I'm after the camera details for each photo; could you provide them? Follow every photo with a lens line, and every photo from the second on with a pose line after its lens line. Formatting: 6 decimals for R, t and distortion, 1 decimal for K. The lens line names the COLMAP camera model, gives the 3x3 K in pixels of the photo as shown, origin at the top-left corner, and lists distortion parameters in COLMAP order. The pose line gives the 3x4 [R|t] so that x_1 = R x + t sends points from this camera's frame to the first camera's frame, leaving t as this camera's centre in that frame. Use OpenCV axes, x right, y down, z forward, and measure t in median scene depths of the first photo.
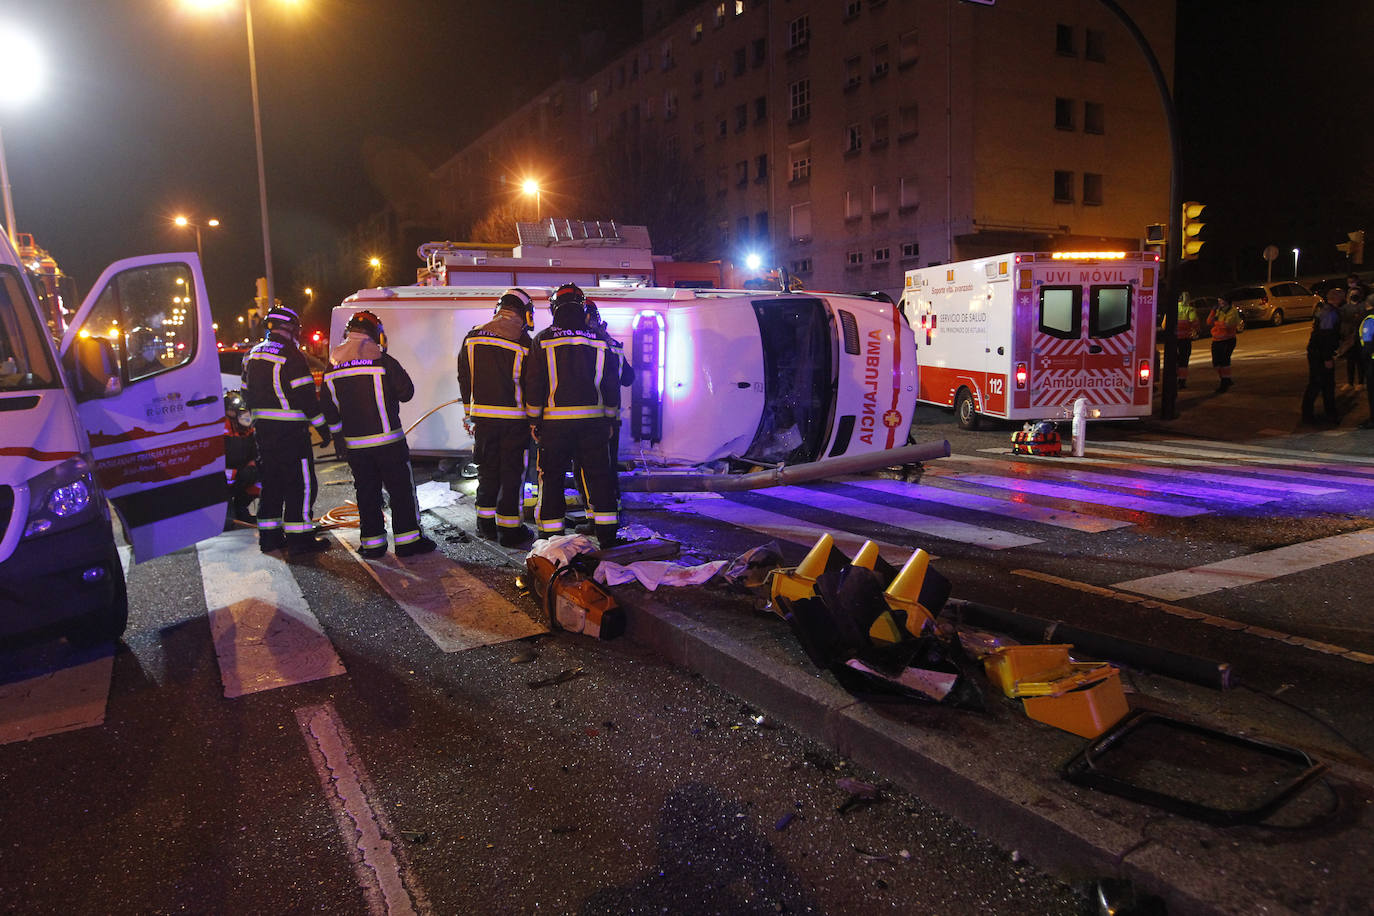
lens RADIAL K [[934.5, 0, 687.0], [0, 934.5, 458.0], [0, 0, 1]] dist [-0.028725, -0.000346]
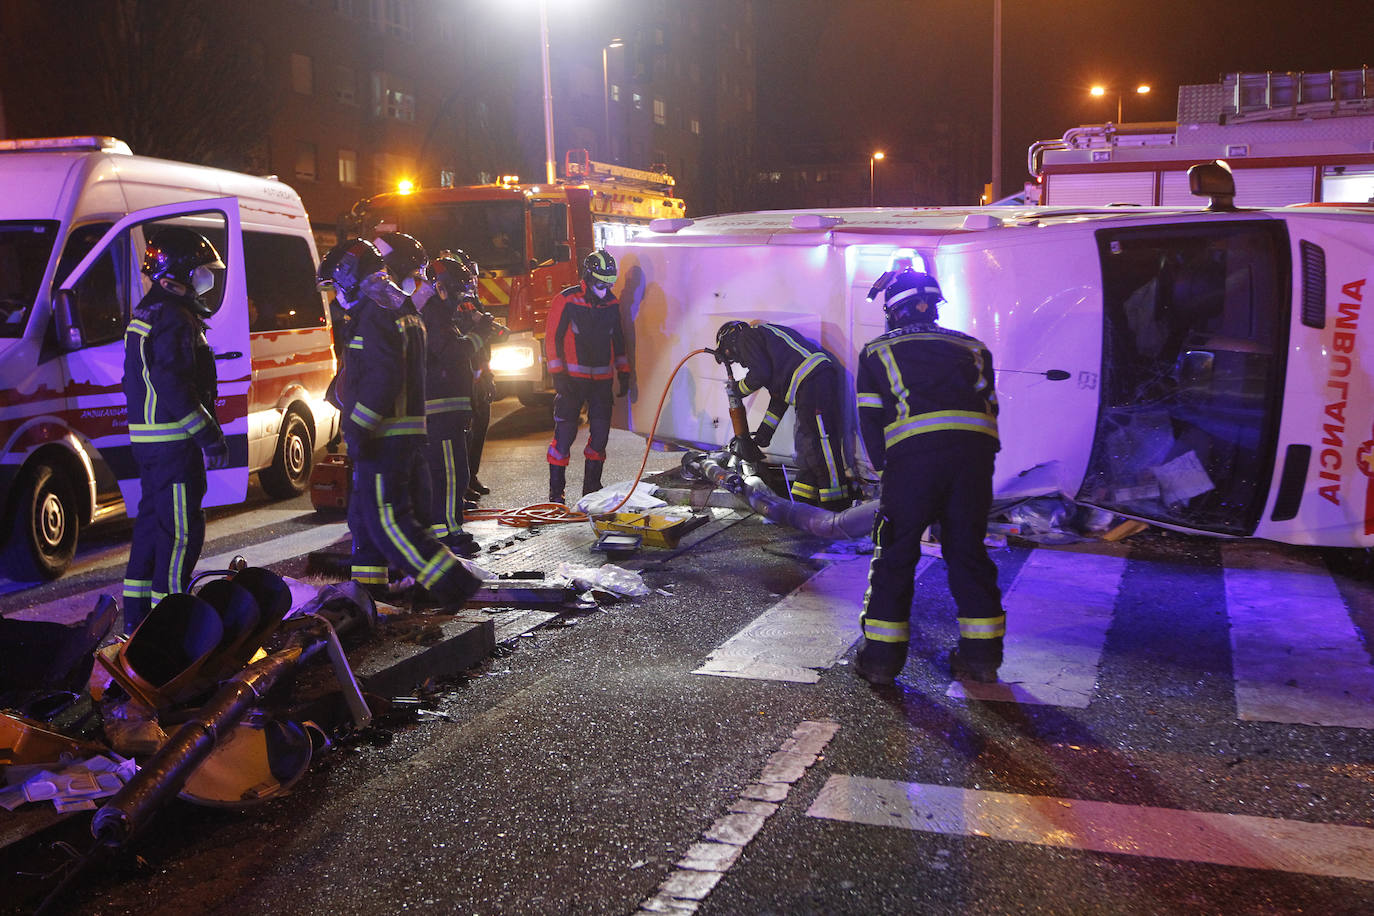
lens RADIAL K [[1528.9, 0, 667.2], [0, 1528.9, 452.7], [0, 0, 1]] dist [0.025991, -0.011783]
pose [[0.671146, 0.092384, -0.735546, 0.430173], [-0.095731, 0.994697, 0.037585, -0.030292], [0.735118, 0.045189, 0.676432, 0.127587]]
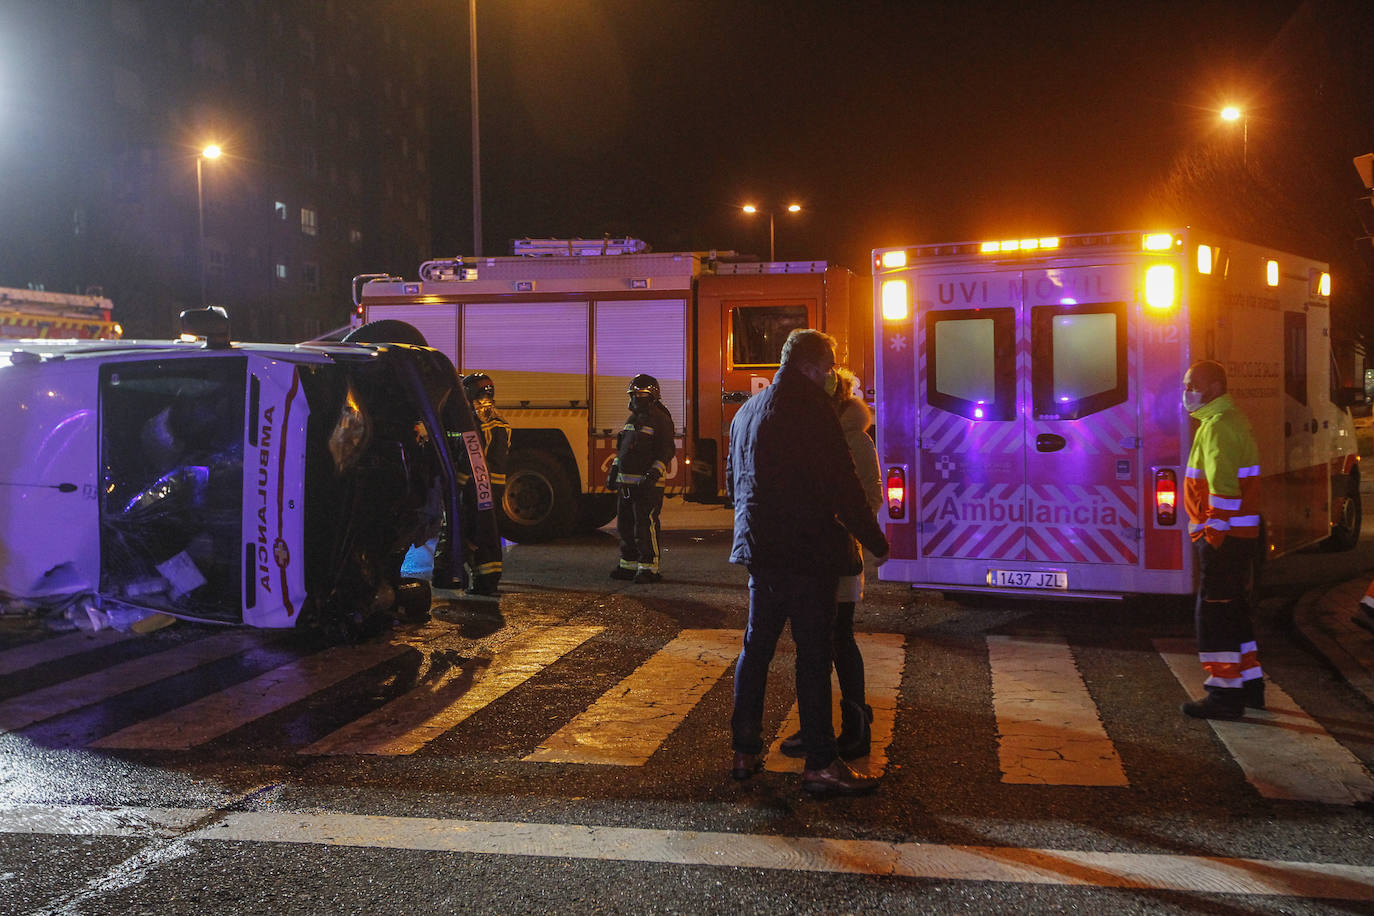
lens RADIAL K [[1698.8, 0, 687.0], [0, 1698.8, 458.0], [0, 0, 1]] dist [0.038973, 0.025257]
pose [[0.776599, 0.029032, -0.629326, 0.846397], [-0.080925, 0.995259, -0.053949, -0.049145], [0.624777, 0.092825, 0.775266, 0.227485]]
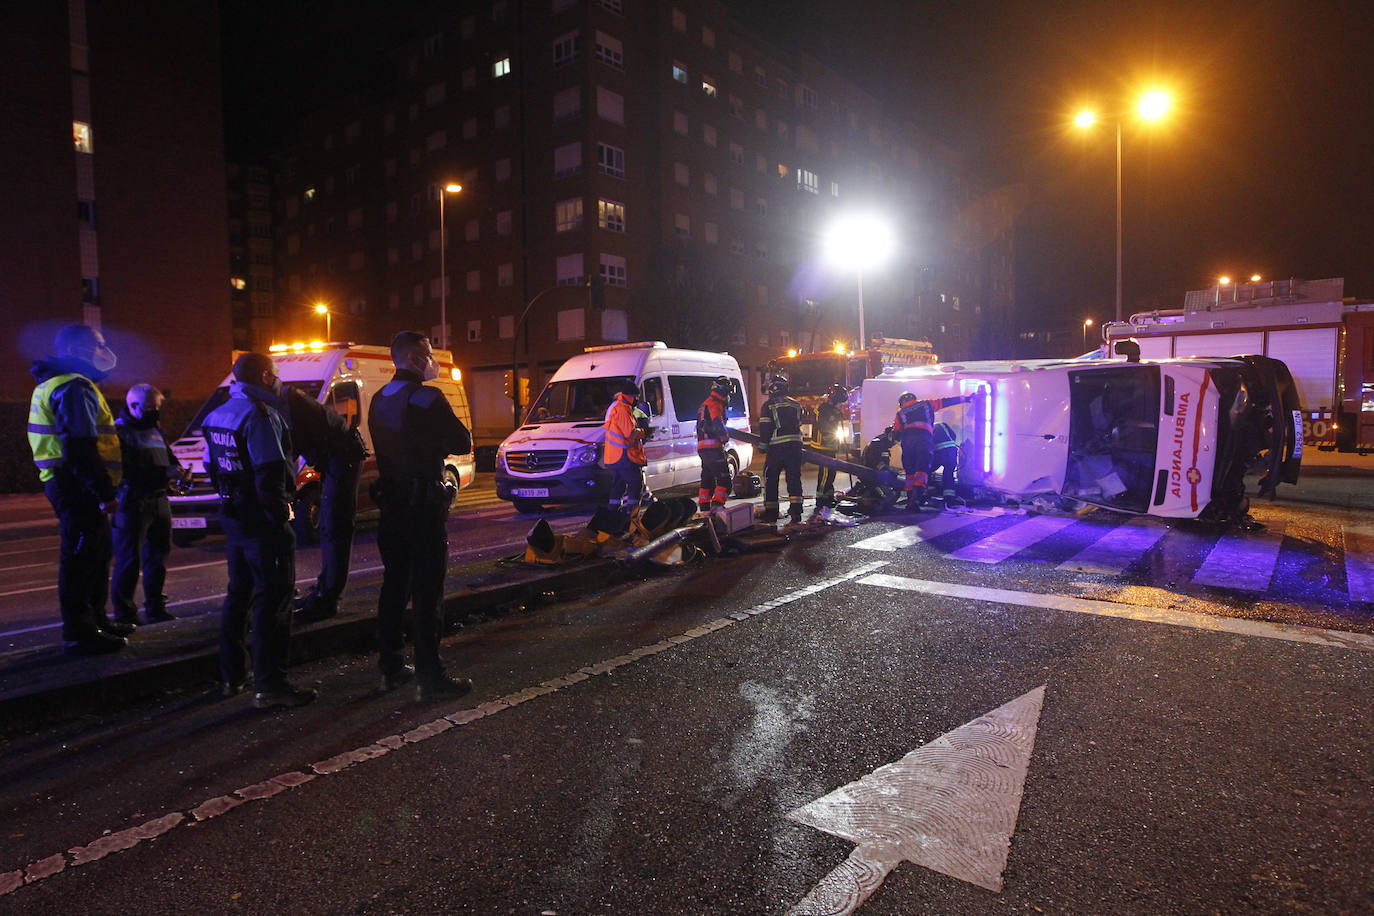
lens RADIAL K [[826.0, 0, 687.0], [0, 826.0, 458.0], [0, 0, 1]] dist [-0.014047, 0.001308]
pose [[0.389113, 0.073472, -0.918255, 0.649792], [-0.104370, 0.993912, 0.035298, -0.026504], [0.915258, 0.082103, 0.394413, 0.069558]]
